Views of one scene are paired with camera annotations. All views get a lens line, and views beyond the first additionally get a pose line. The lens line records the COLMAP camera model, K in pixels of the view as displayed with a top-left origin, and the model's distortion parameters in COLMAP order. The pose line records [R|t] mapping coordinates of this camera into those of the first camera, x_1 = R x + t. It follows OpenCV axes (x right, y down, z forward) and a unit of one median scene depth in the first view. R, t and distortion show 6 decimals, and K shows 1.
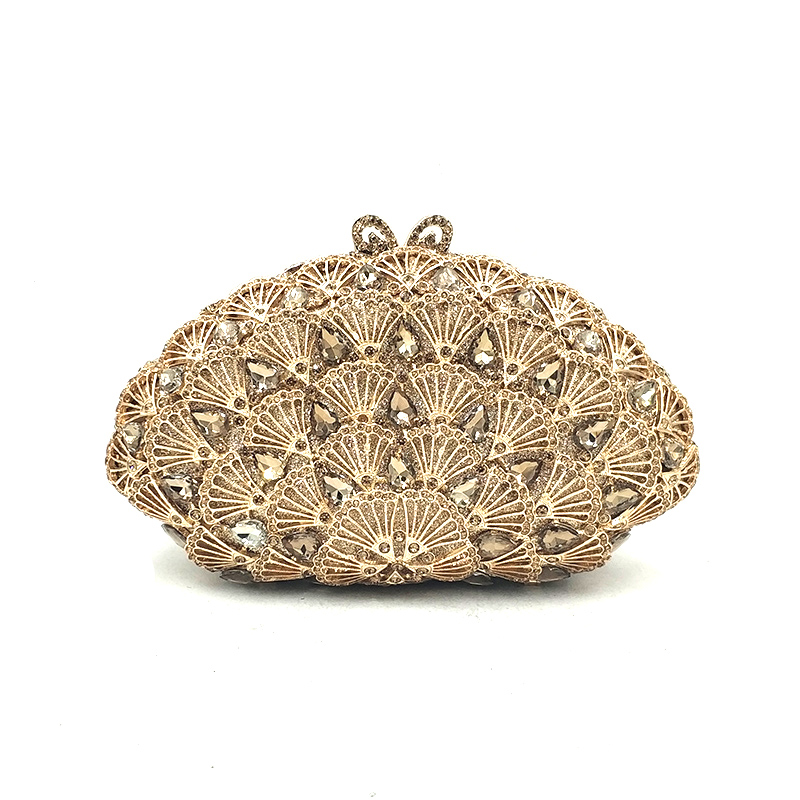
lens RADIAL K [[1141.0, 0, 360.8], [0, 1141.0, 448.8], [0, 0, 1]] dist [0.088735, 0.000000]
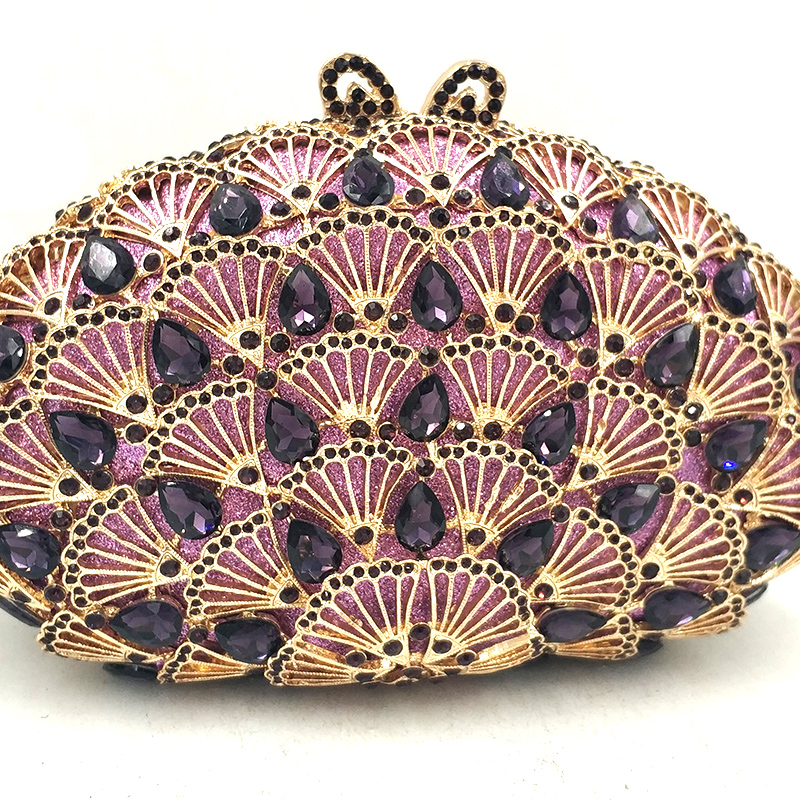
lens RADIAL K [[1141.0, 0, 411.1], [0, 1141.0, 349.5], [0, 0, 1]] dist [0.088735, 0.000000]
pose [[0.988898, -0.001077, 0.148593, -0.057170], [-0.015901, 0.993465, 0.113025, -0.130274], [-0.147743, -0.114132, 0.982418, 0.437330]]
